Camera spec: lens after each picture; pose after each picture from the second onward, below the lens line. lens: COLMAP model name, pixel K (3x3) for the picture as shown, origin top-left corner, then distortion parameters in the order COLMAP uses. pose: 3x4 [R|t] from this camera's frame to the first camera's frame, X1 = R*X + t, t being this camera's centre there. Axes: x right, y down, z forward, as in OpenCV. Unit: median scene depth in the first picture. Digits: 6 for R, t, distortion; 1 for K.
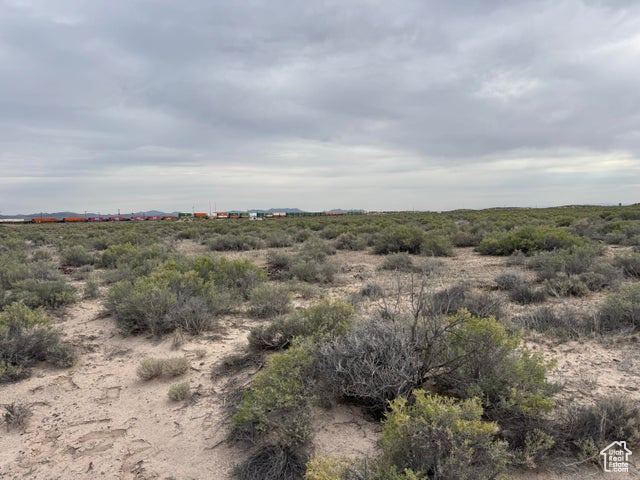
lens RADIAL K [[446.6, 0, 324.4], [0, 446.6, 238.5], [0, 0, 1]] dist [0.064773, -0.084115]
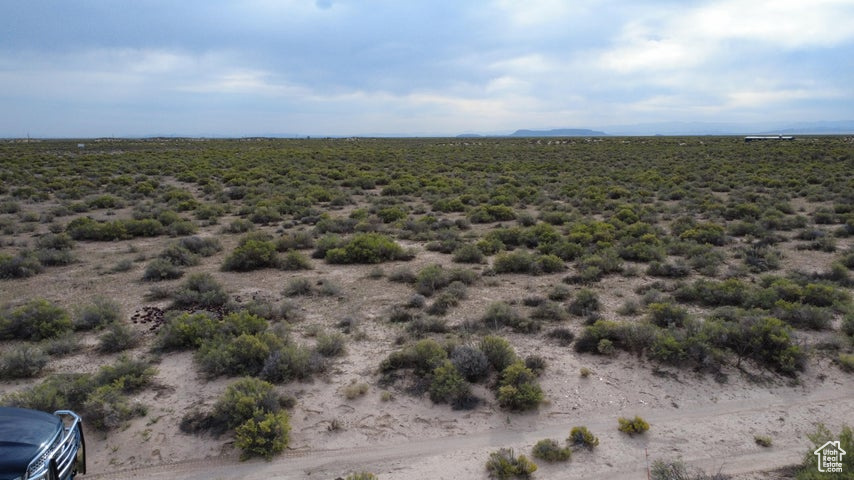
lens RADIAL K [[636.6, 0, 425.1], [0, 636.6, 243.0], [0, 0, 1]] dist [0.001316, 0.000114]
pose [[0.722818, -0.087639, 0.685458, -1.363197], [0.018755, 0.994048, 0.107317, -0.435940], [-0.690783, -0.064715, 0.720160, -0.769096]]
